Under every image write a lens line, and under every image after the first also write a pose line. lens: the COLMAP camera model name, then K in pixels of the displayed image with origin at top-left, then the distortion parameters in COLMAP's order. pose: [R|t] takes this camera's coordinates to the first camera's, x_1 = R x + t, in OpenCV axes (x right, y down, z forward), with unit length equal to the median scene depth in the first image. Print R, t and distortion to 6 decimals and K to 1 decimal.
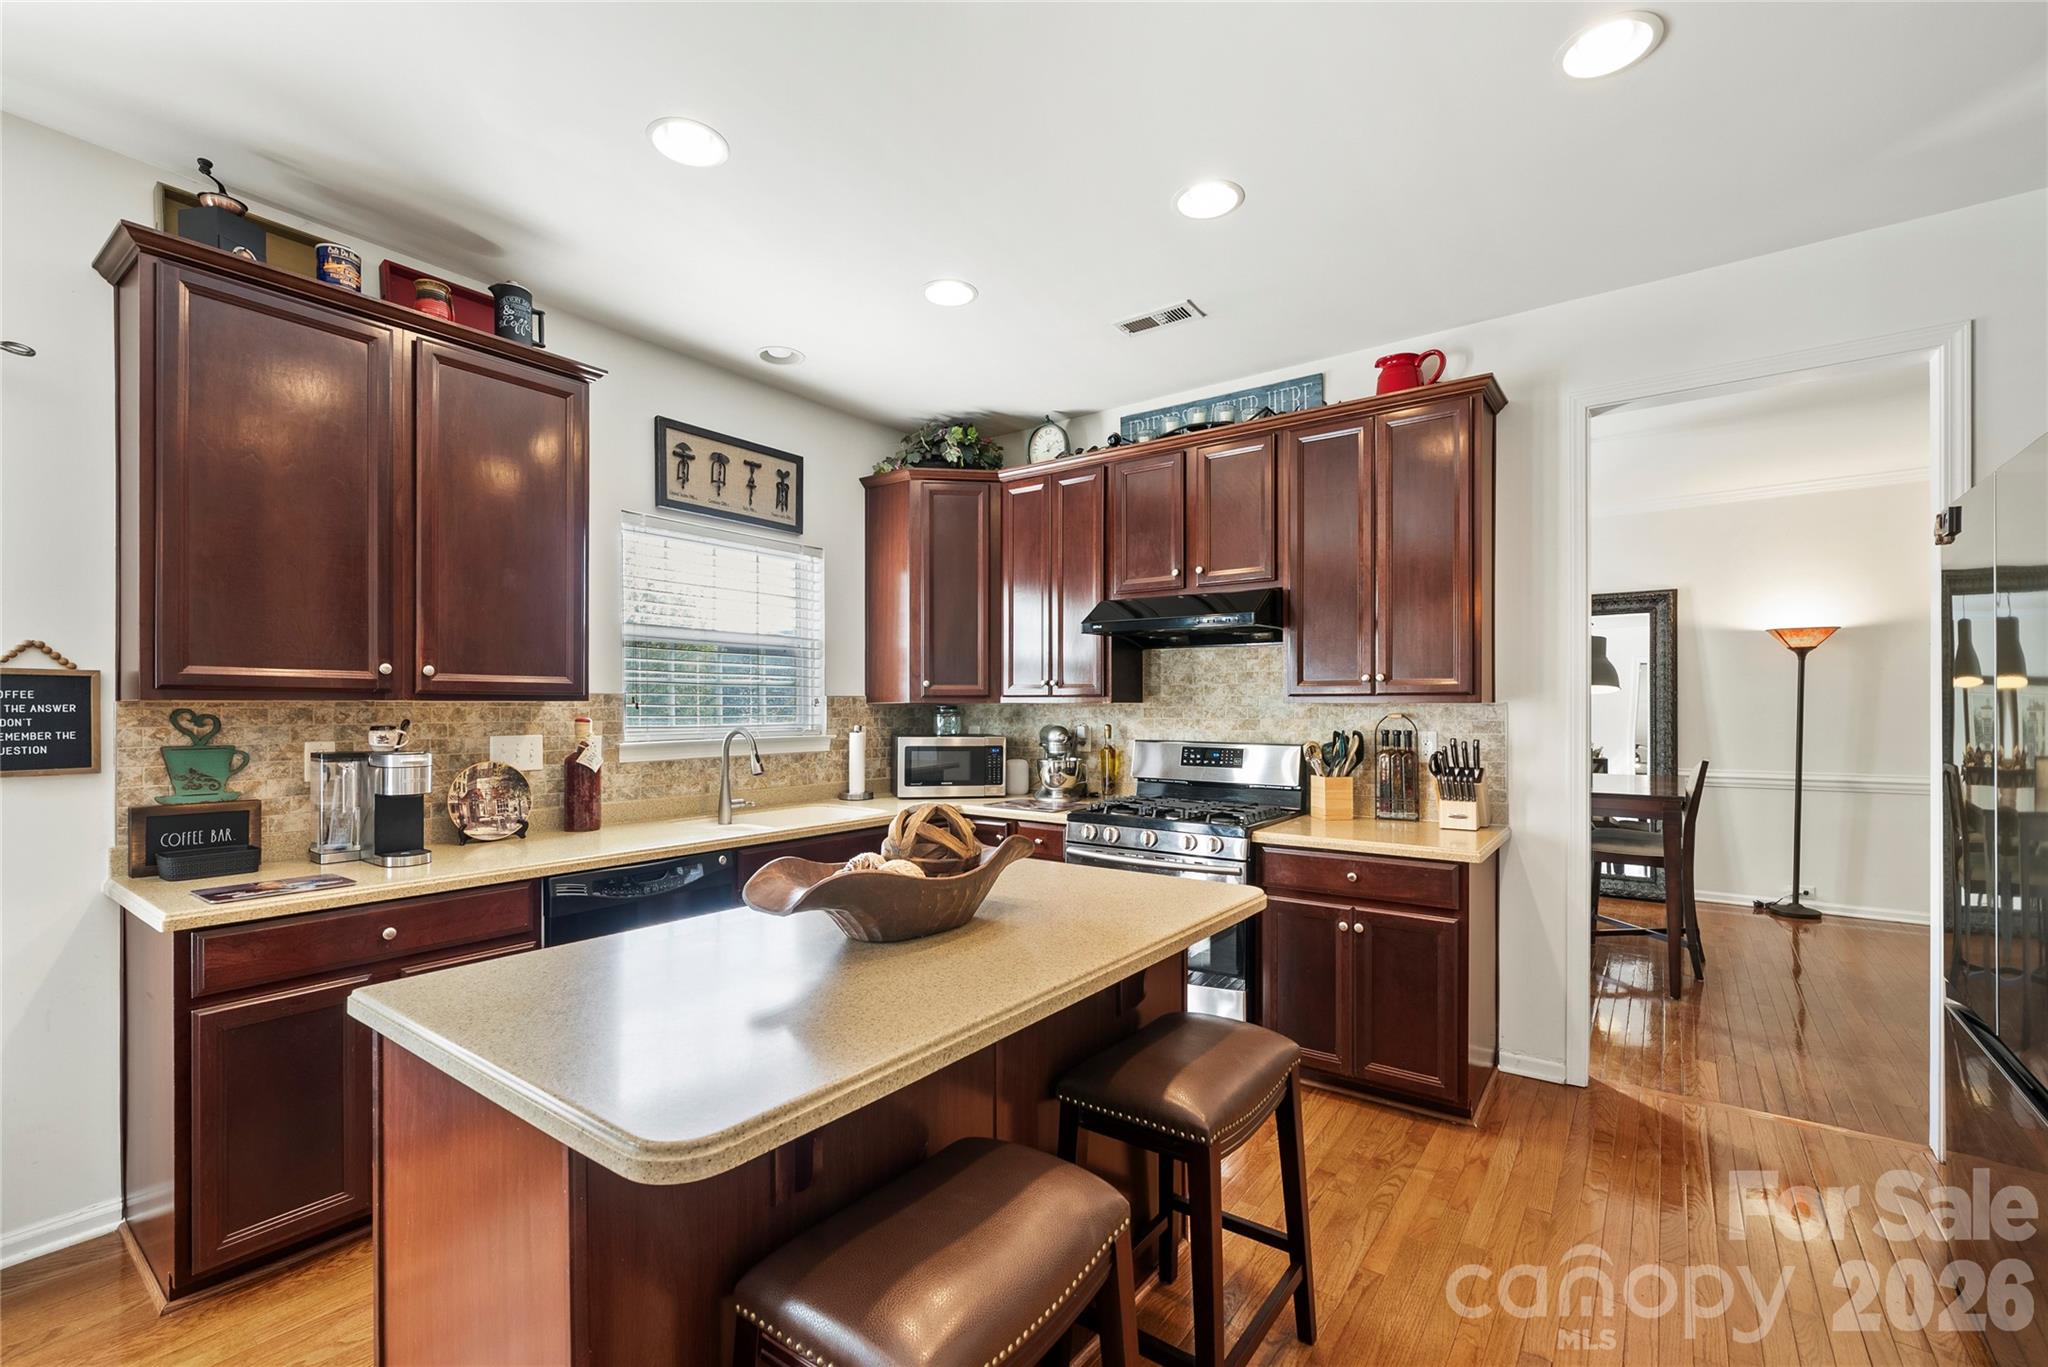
lens RADIAL K [[878.3, 0, 1018.8], [0, 878.3, 704.0], [0, 0, 1]] dist [-0.000327, 0.000491]
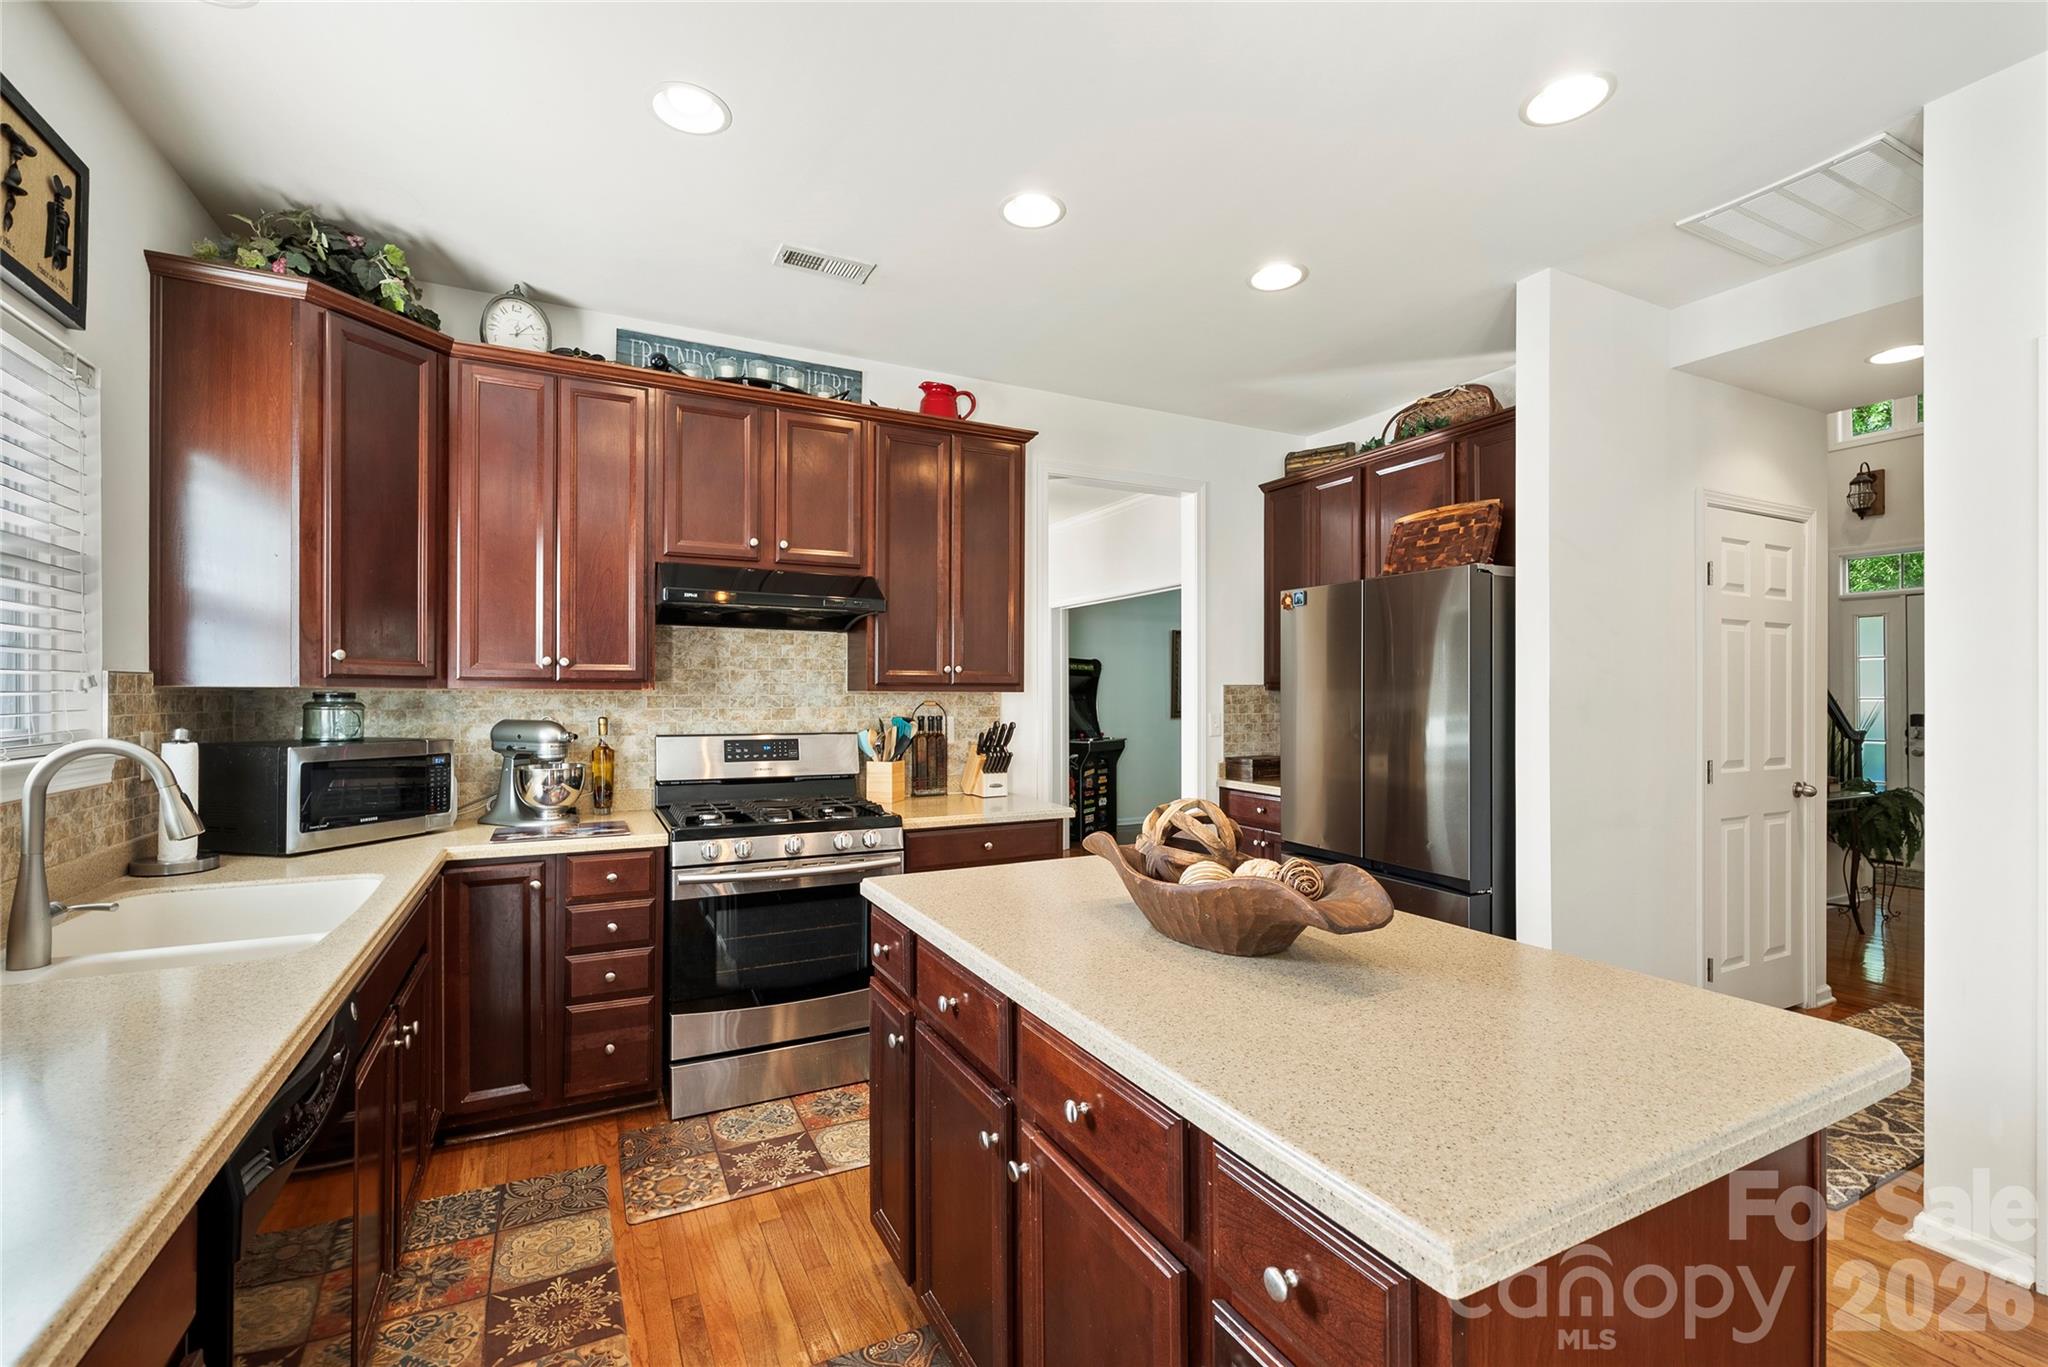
lens RADIAL K [[878.3, 0, 1017.0], [0, 878.3, 691.9], [0, 0, 1]] dist [-0.000327, 0.000491]
pose [[0.448254, 0.005627, 0.893889, -0.462742], [-0.004546, 0.999982, -0.004016, 0.002549], [-0.893895, -0.002264, 0.448271, 0.349145]]
